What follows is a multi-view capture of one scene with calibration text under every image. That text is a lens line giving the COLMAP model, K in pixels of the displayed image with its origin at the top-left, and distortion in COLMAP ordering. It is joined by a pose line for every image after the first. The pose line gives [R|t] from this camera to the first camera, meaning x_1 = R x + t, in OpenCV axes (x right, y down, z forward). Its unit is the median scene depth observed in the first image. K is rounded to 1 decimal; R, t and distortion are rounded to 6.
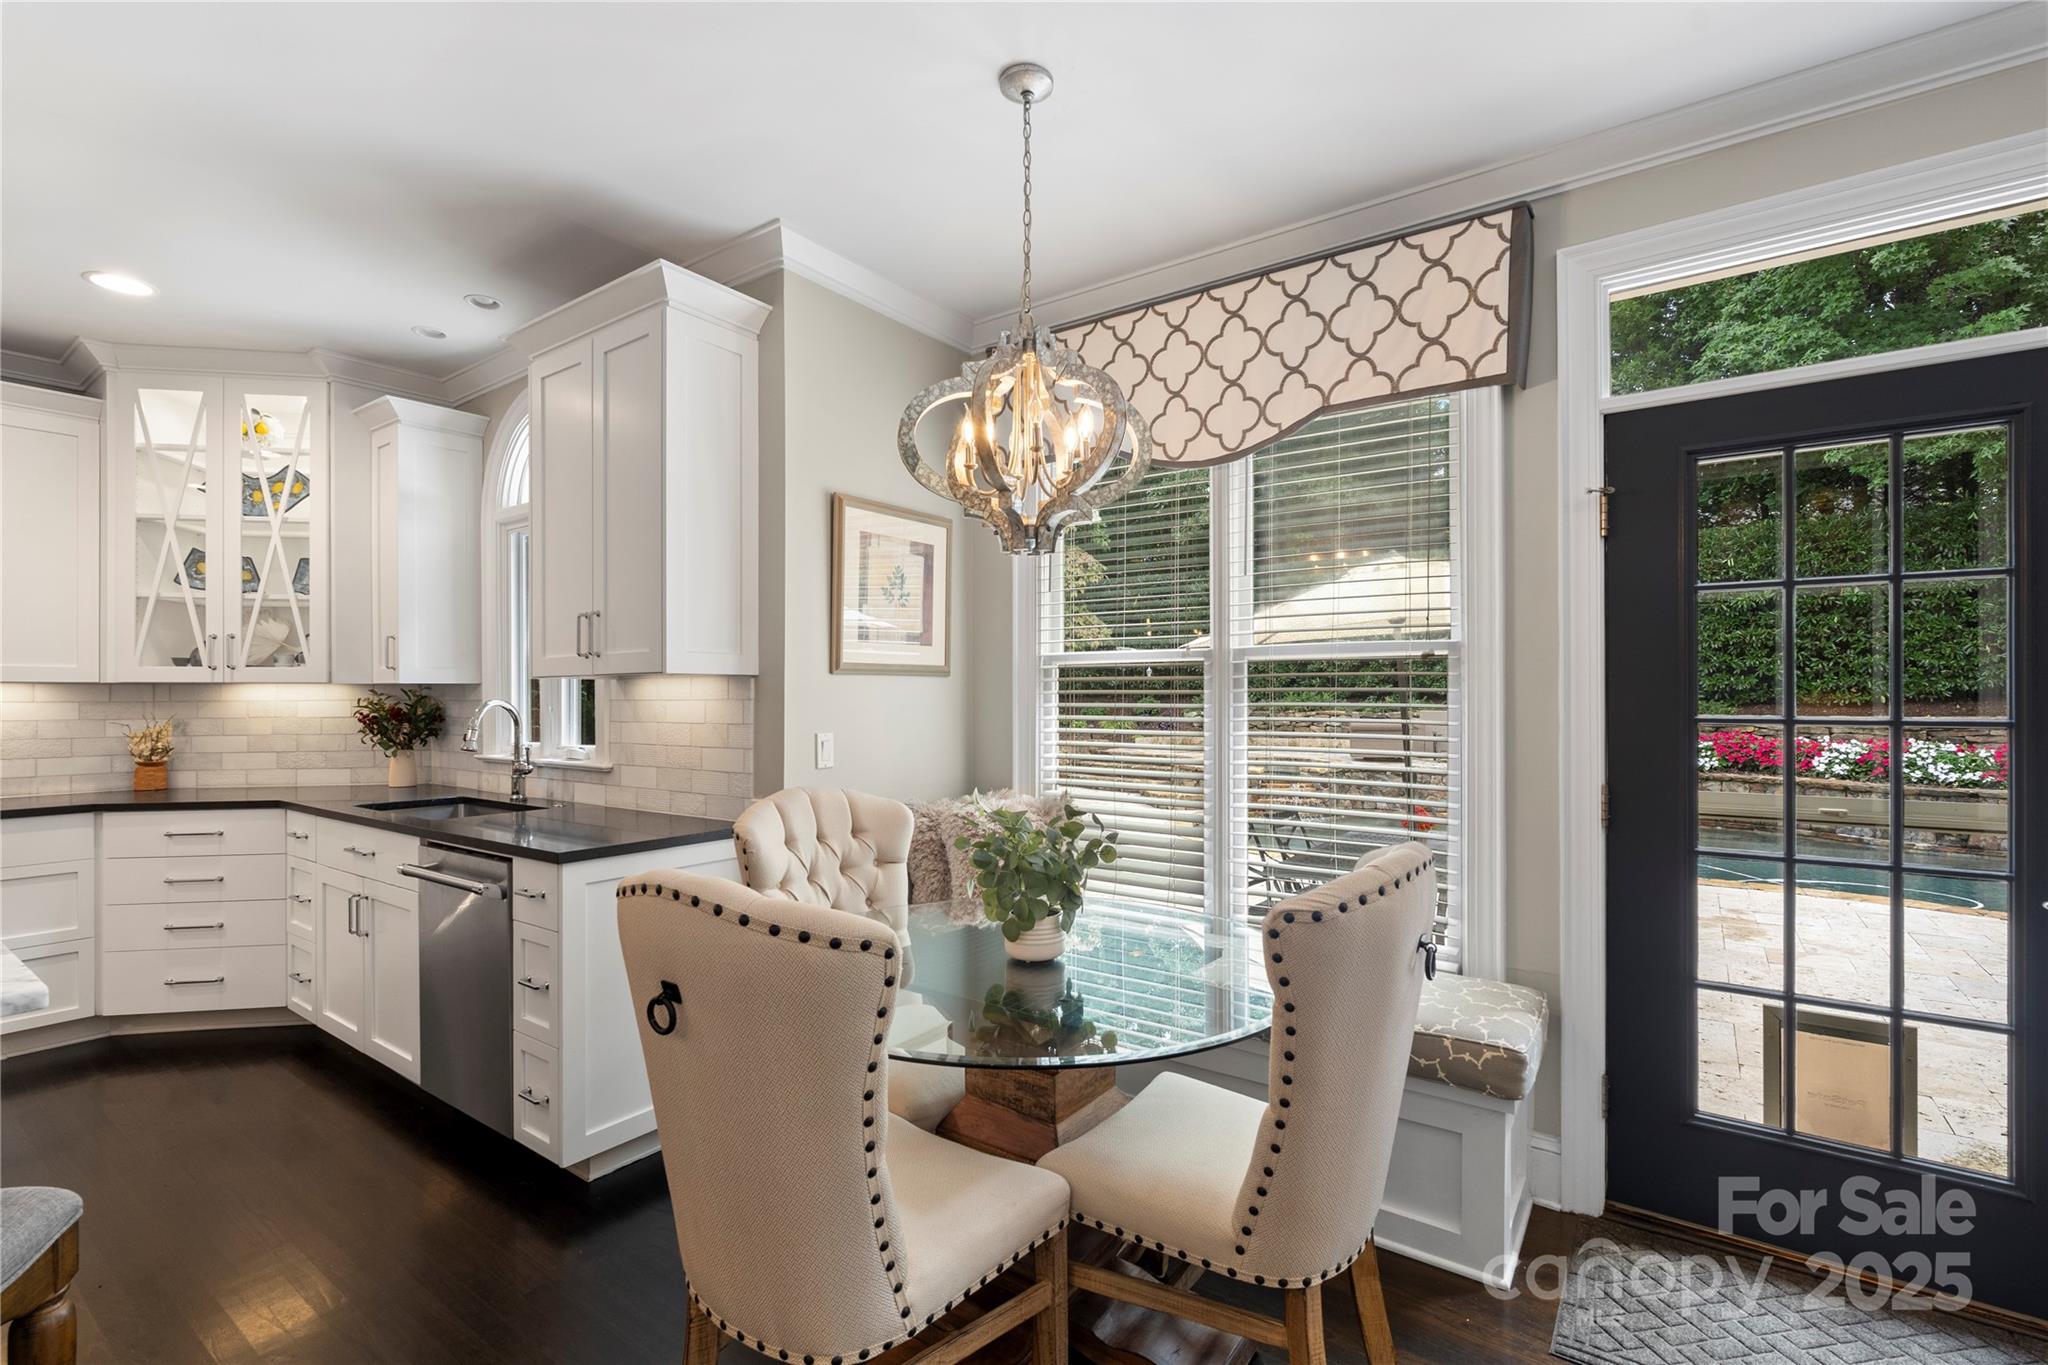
lens RADIAL K [[914.5, 0, 1034.4], [0, 914.5, 694.4], [0, 0, 1]] dist [-0.005126, 0.001355]
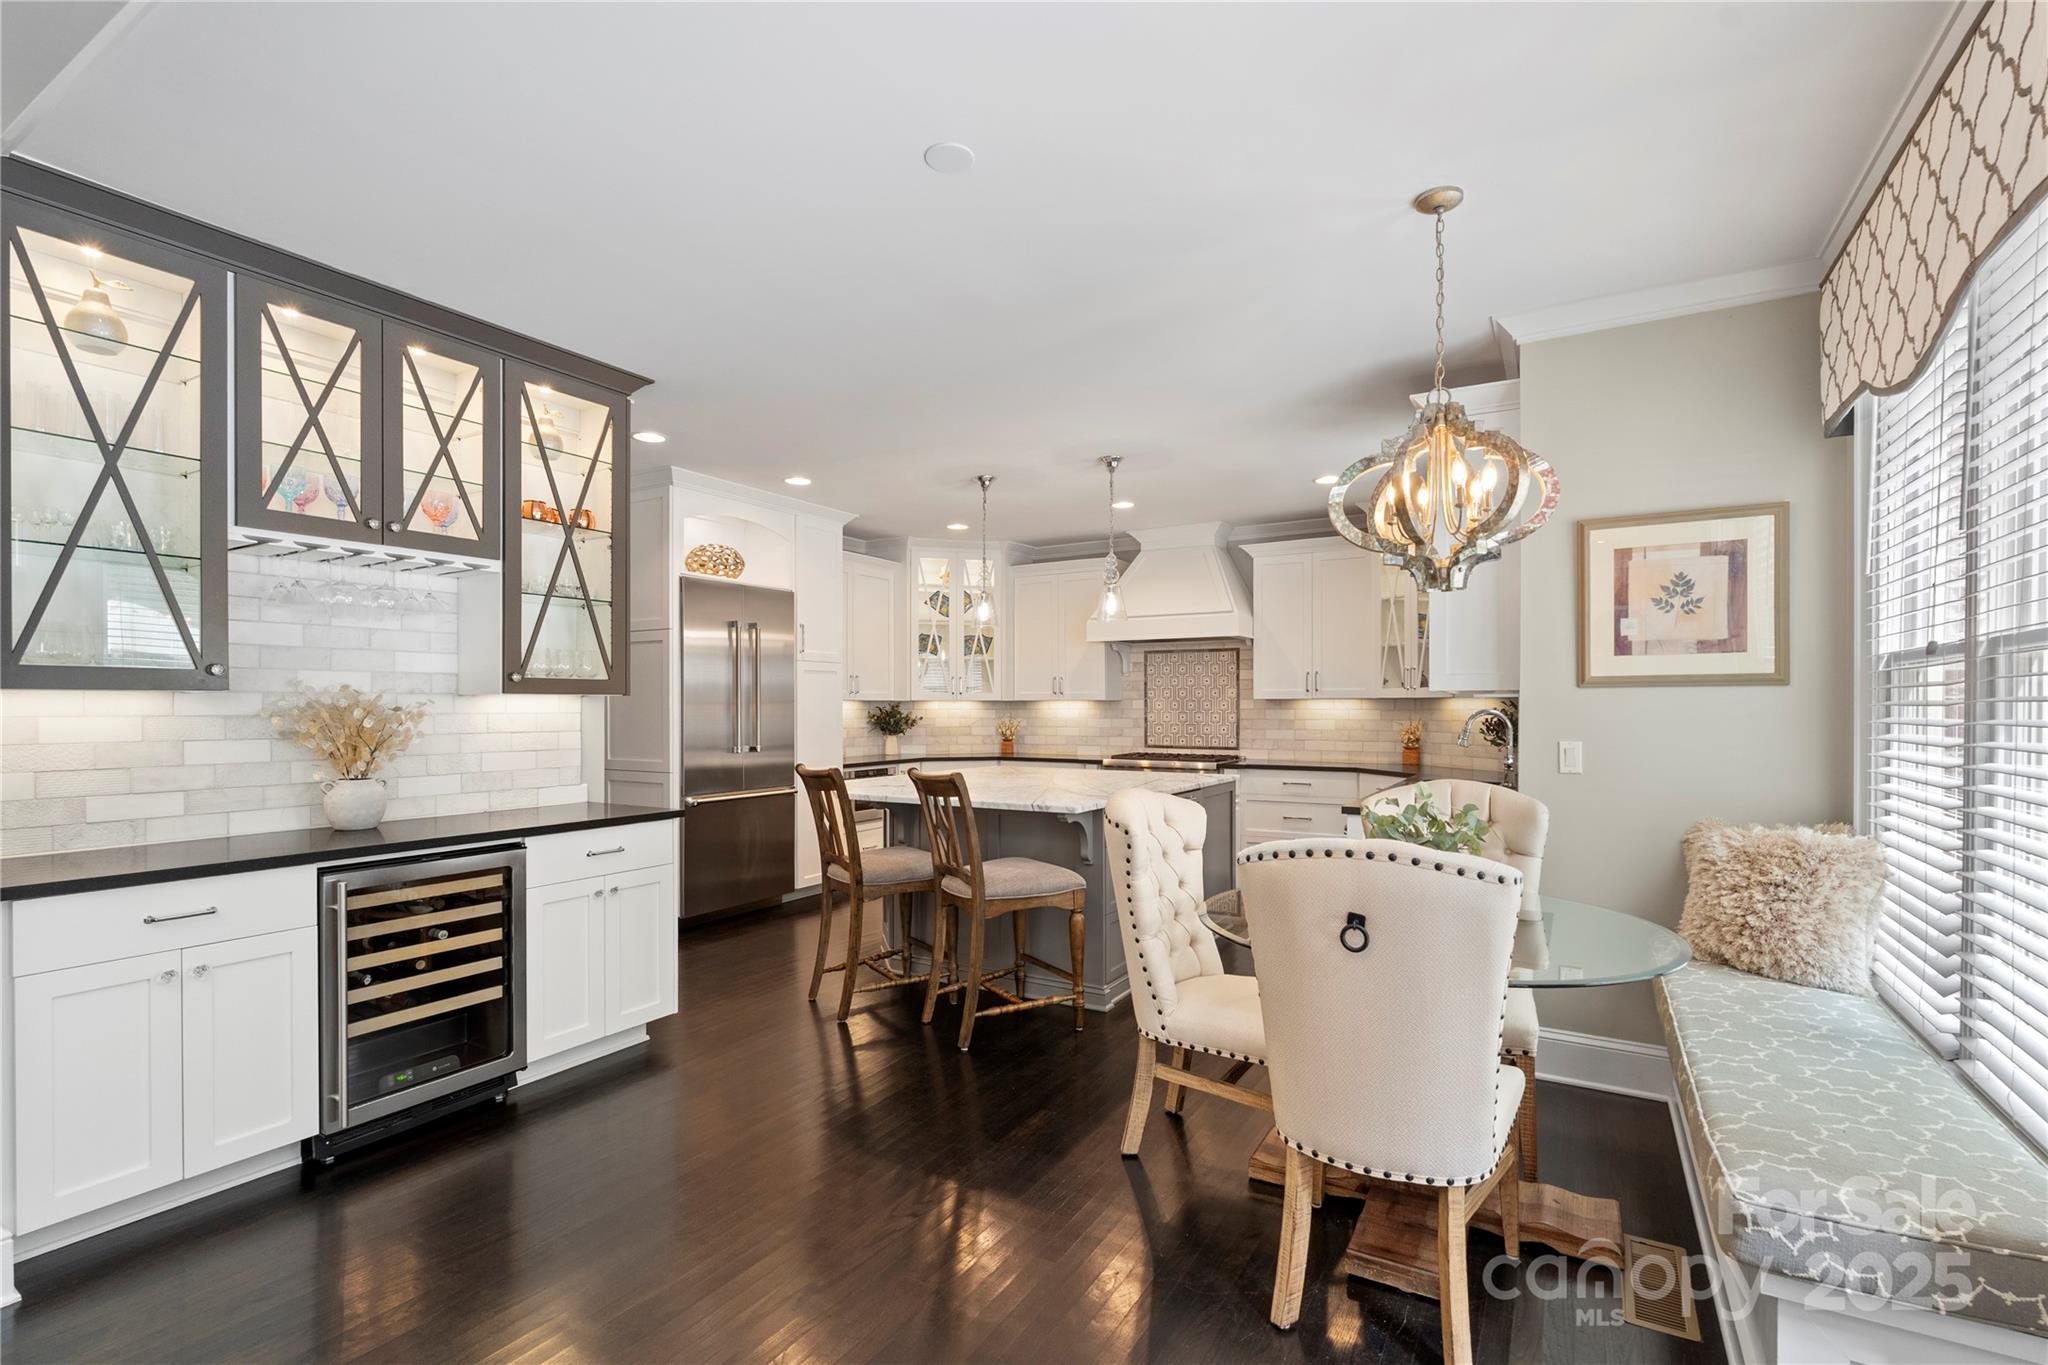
lens RADIAL K [[914.5, 0, 1024.4], [0, 914.5, 704.2], [0, 0, 1]] dist [-0.005126, 0.001355]
pose [[0.084082, -0.000304, -0.996459, 0.638932], [0.001885, 0.999998, -0.000146, -0.002960], [0.996457, -0.001867, 0.084083, 0.200144]]
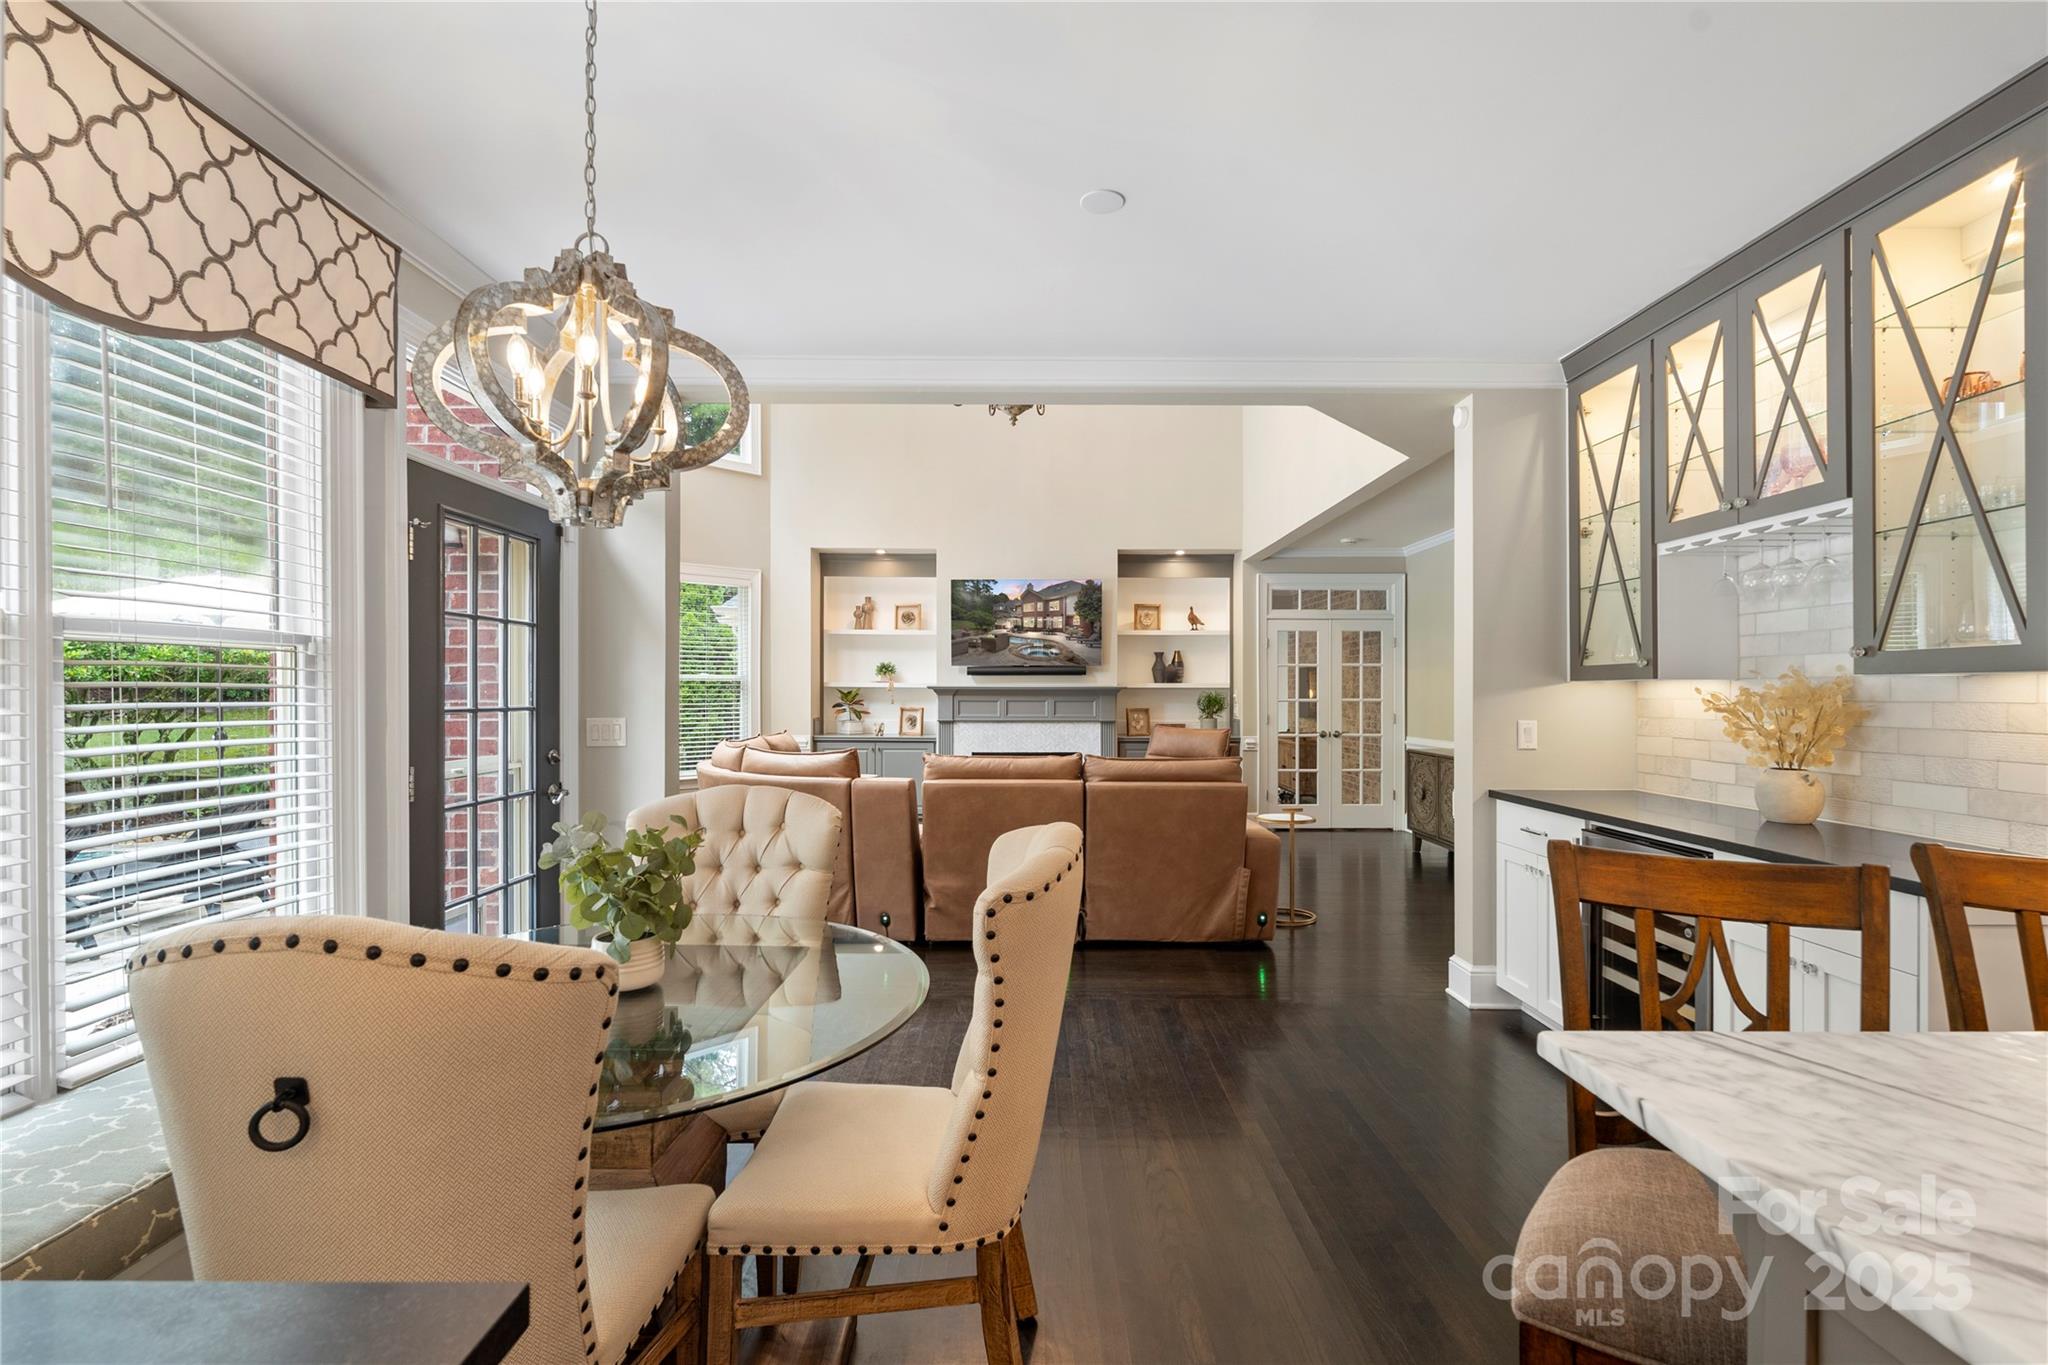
lens RADIAL K [[914.5, 0, 1042.3], [0, 914.5, 684.1], [0, 0, 1]] dist [-0.005126, 0.001355]
pose [[-0.597014, 0.005003, 0.802215, -0.530342], [-0.003114, 0.999959, -0.008553, 0.000003], [-0.802225, -0.007604, -0.596974, 0.661365]]
